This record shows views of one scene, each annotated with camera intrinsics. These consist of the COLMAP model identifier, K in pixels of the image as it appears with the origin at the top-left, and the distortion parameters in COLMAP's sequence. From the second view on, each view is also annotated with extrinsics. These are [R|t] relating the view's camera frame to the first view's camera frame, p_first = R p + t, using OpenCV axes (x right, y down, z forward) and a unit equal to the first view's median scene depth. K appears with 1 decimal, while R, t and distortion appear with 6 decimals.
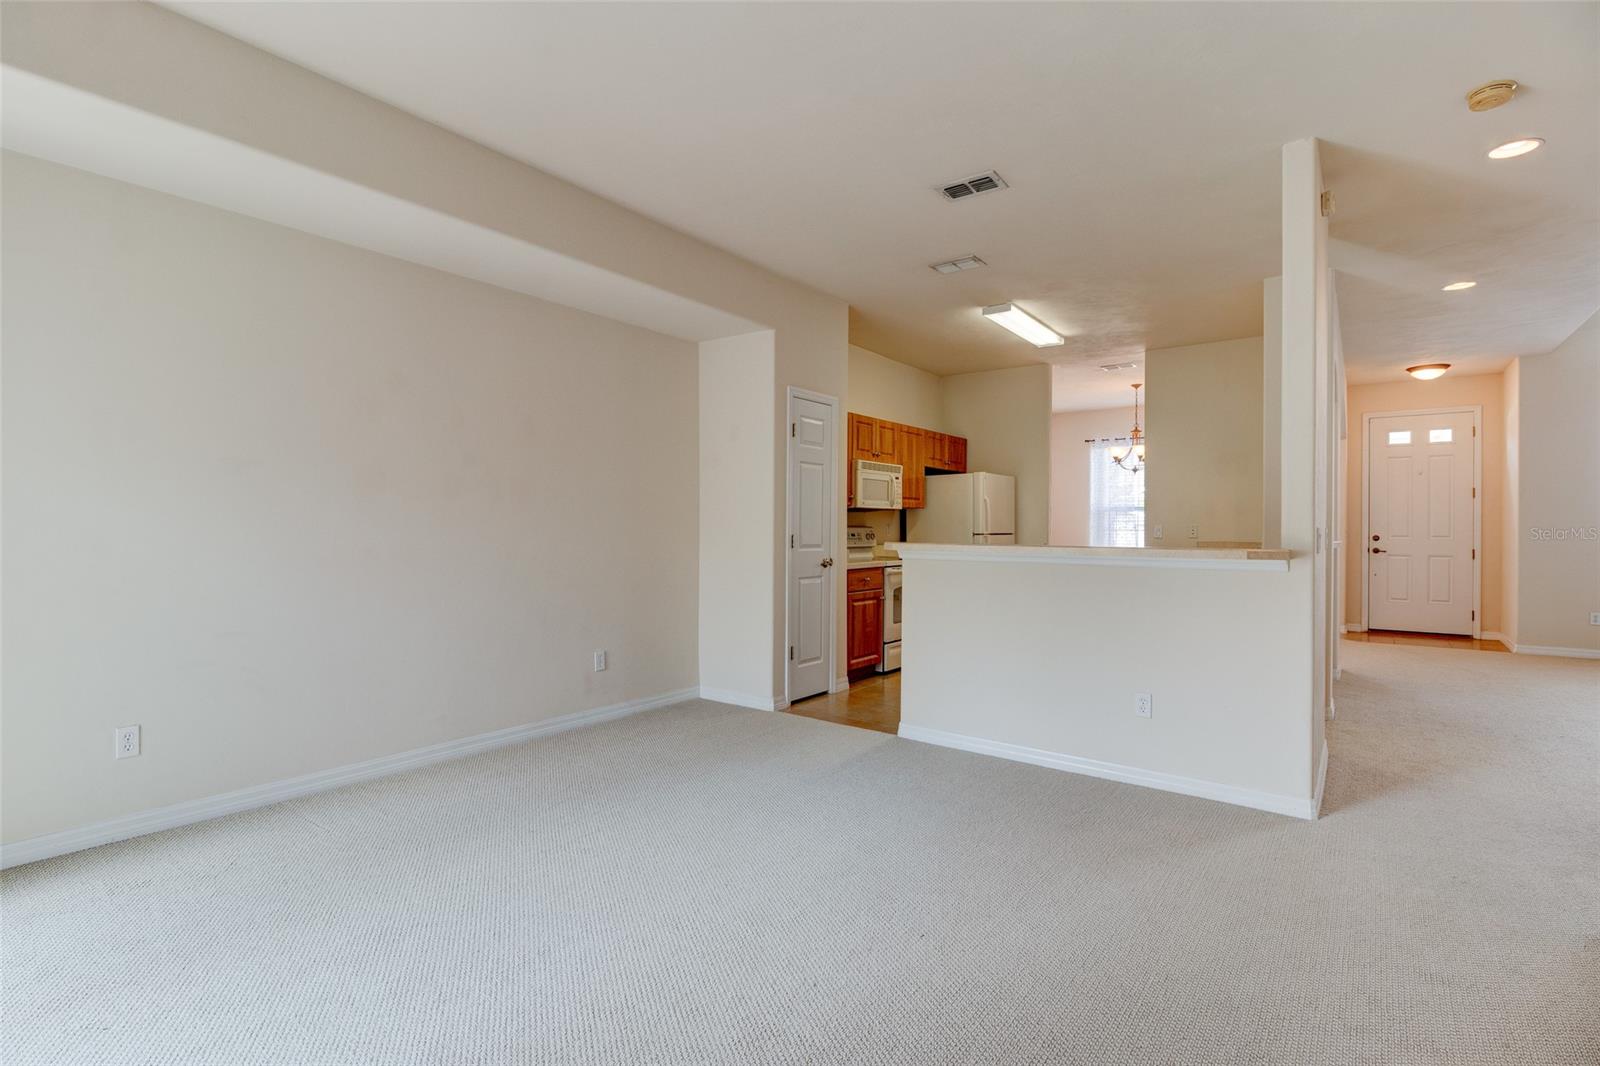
lens RADIAL K [[750.4, 0, 791.9], [0, 750.4, 530.2], [0, 0, 1]] dist [0.026049, -0.021464]
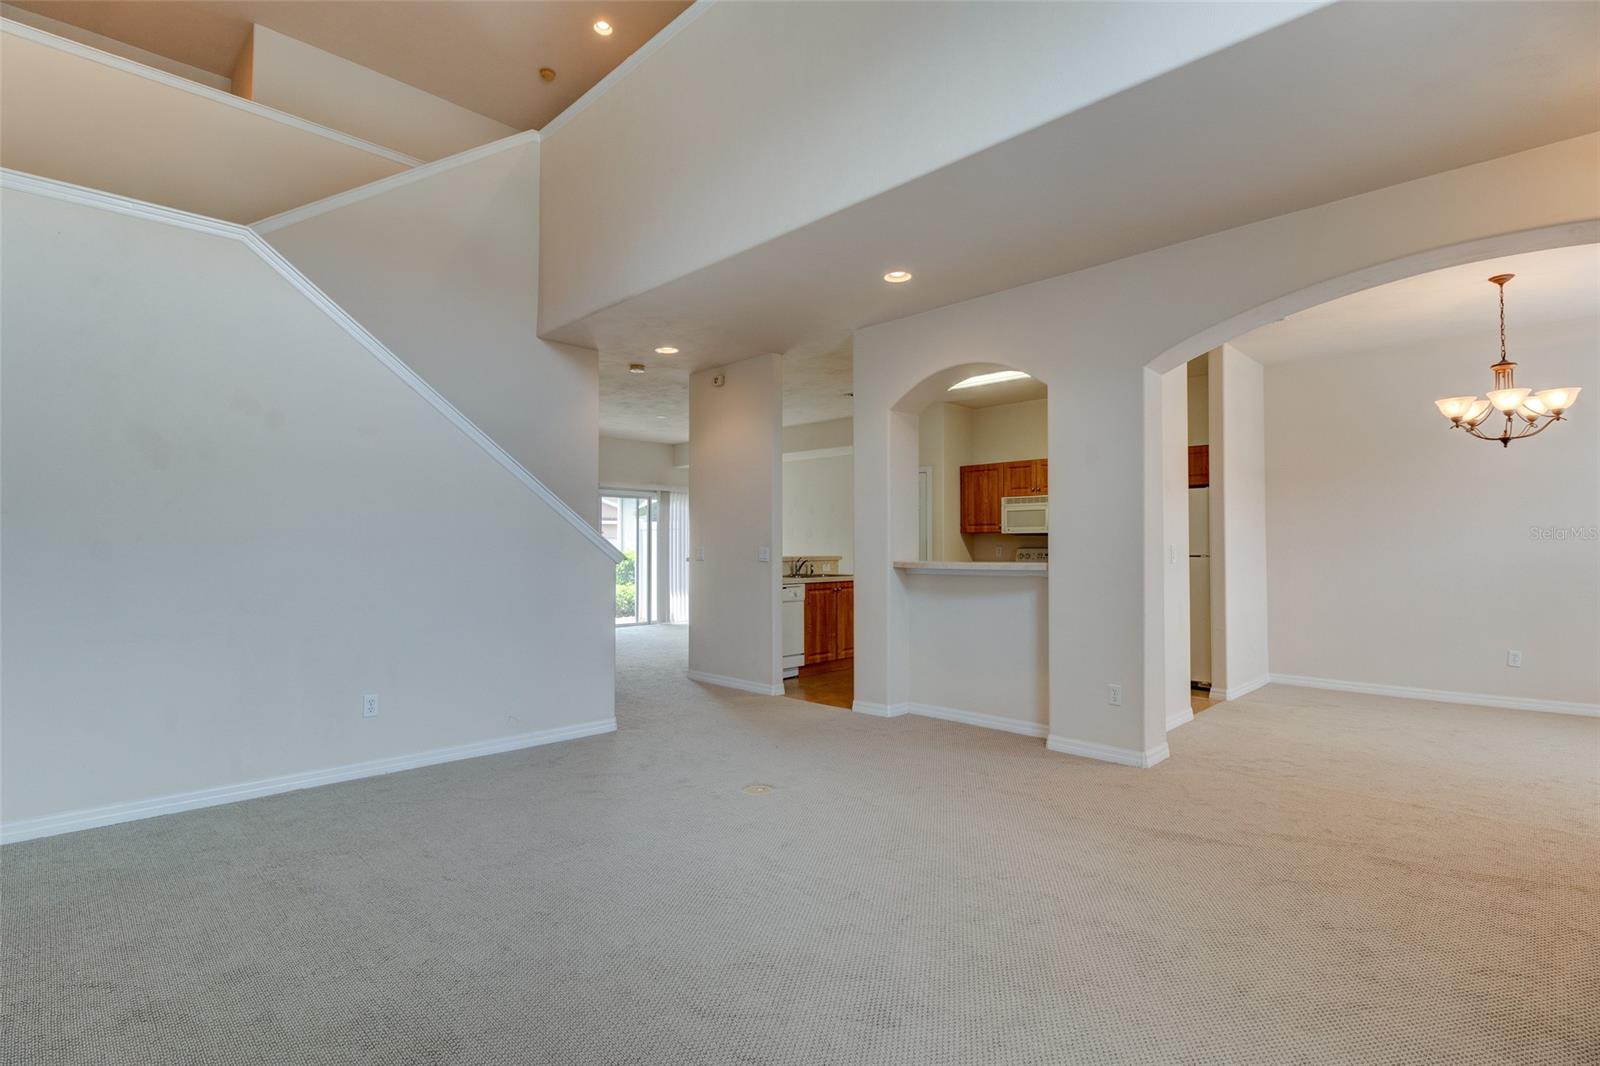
lens RADIAL K [[750.4, 0, 791.9], [0, 750.4, 530.2], [0, 0, 1]] dist [0.026049, -0.021464]
pose [[-0.130259, -0.028609, -0.991067, 1.363844], [-0.006083, 0.999588, -0.028055, 0.003071], [0.991461, 0.002374, -0.130379, 0.755189]]
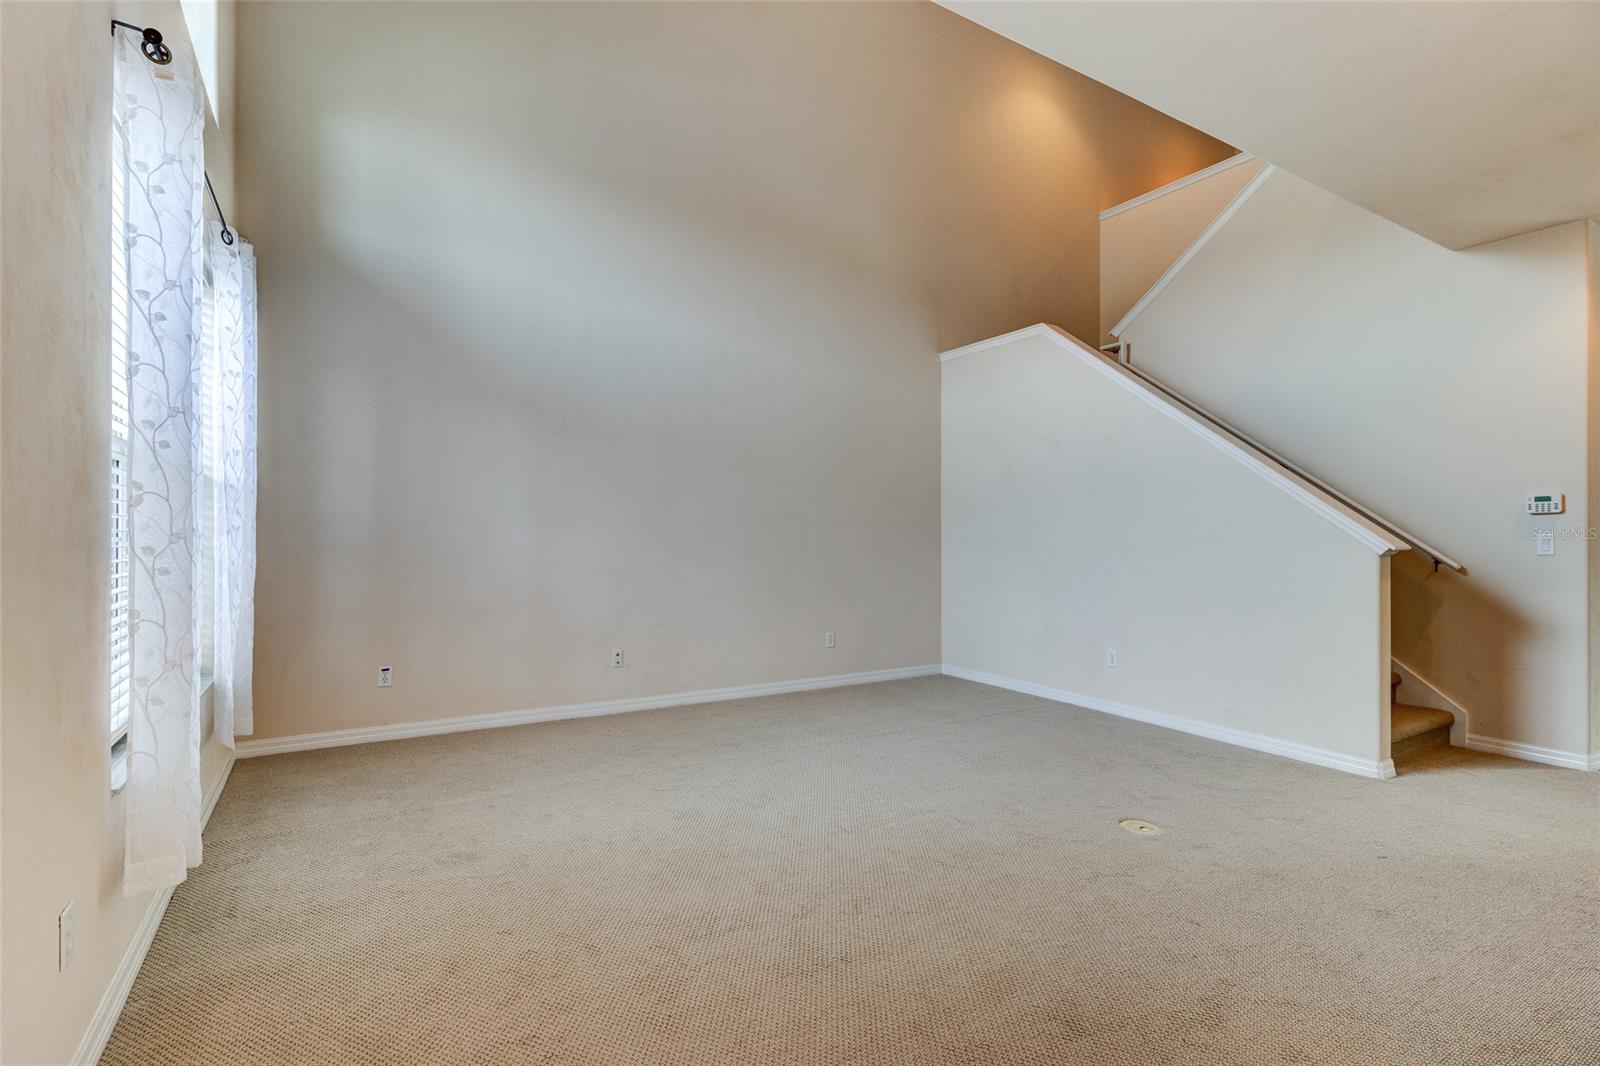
lens RADIAL K [[754.2, 0, 800.0], [0, 754.2, 533.0], [0, 0, 1]] dist [0.024836, -0.009198]
pose [[-0.928181, -0.003922, 0.372108, 0.817278], [-0.002663, 0.999989, 0.003897, -0.000973], [-0.372119, 0.002626, -0.928181, 1.174558]]
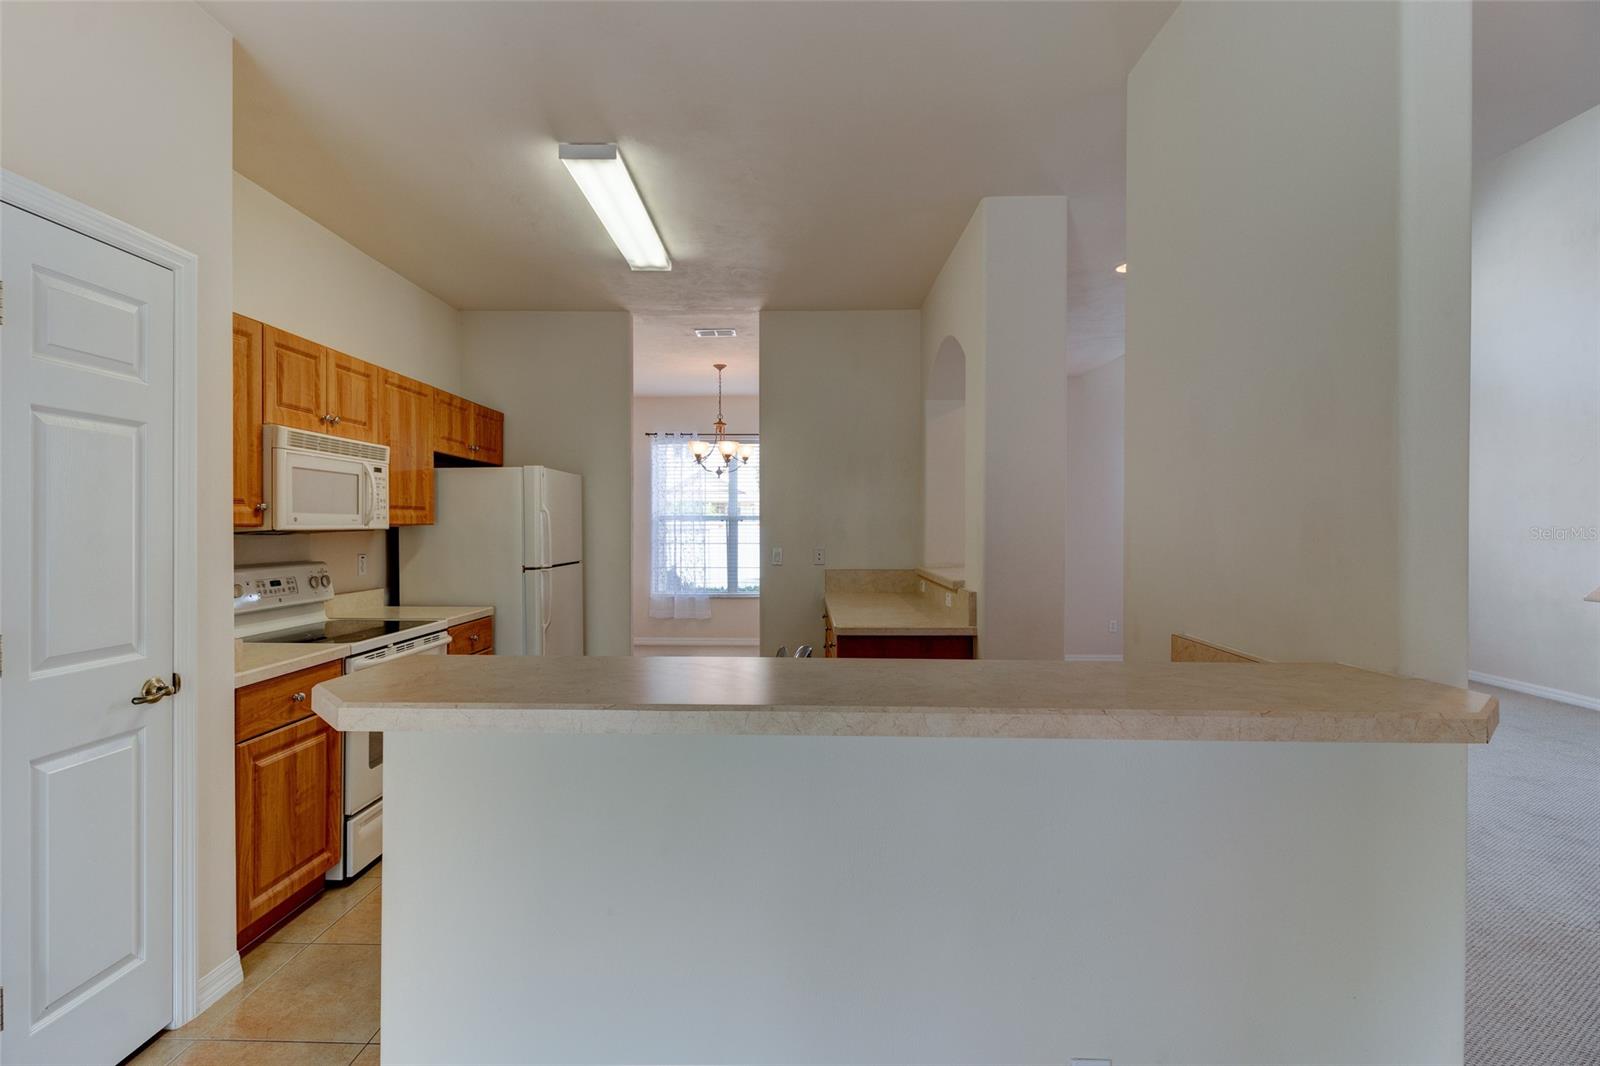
lens RADIAL K [[750.4, 0, 791.9], [0, 750.4, 530.2], [0, 0, 1]] dist [0.026049, -0.021464]
pose [[0.808542, -0.006248, 0.588405, 0.065214], [0.004450, 0.999980, 0.004504, -0.028942], [-0.588422, -0.001023, 0.808554, 0.414736]]
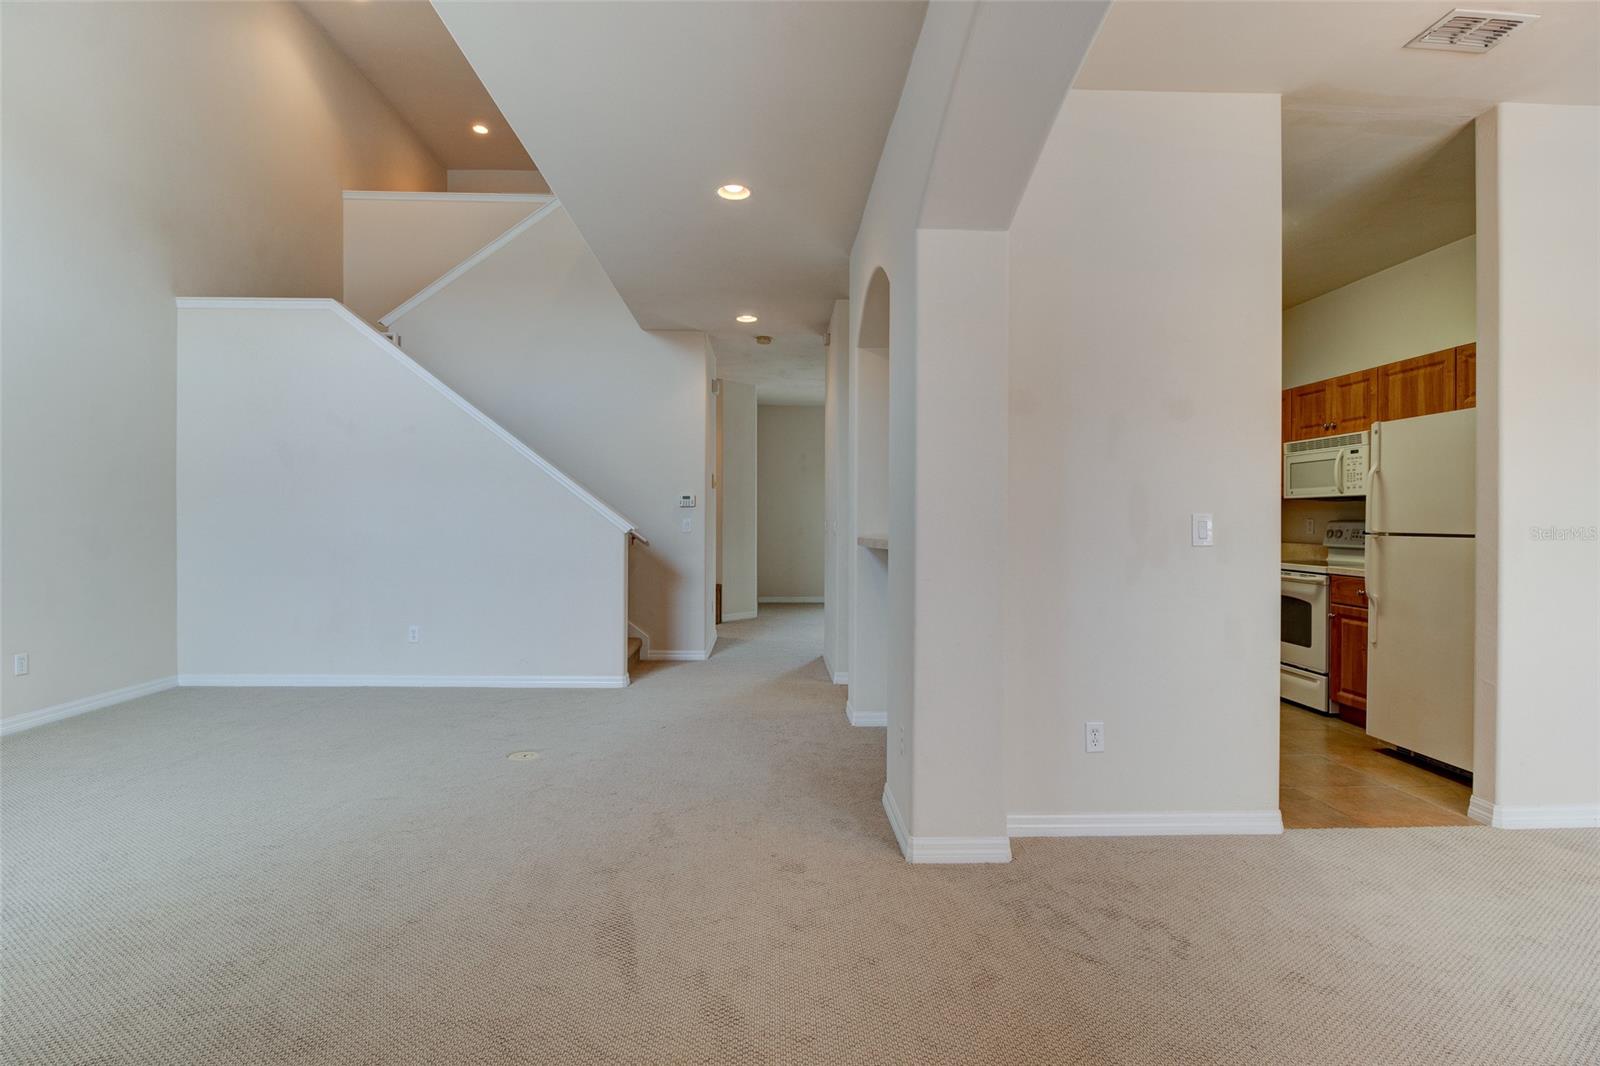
lens RADIAL K [[752.0, 0, 800.8], [0, 752.0, 526.5], [0, 0, 1]] dist [-0.003602, -0.000734]
pose [[-0.776226, -0.001862, -0.630452, 0.996232], [-0.009959, 0.999907, 0.009310, -0.000684], [0.630376, 0.013506, -0.776173, 1.237450]]
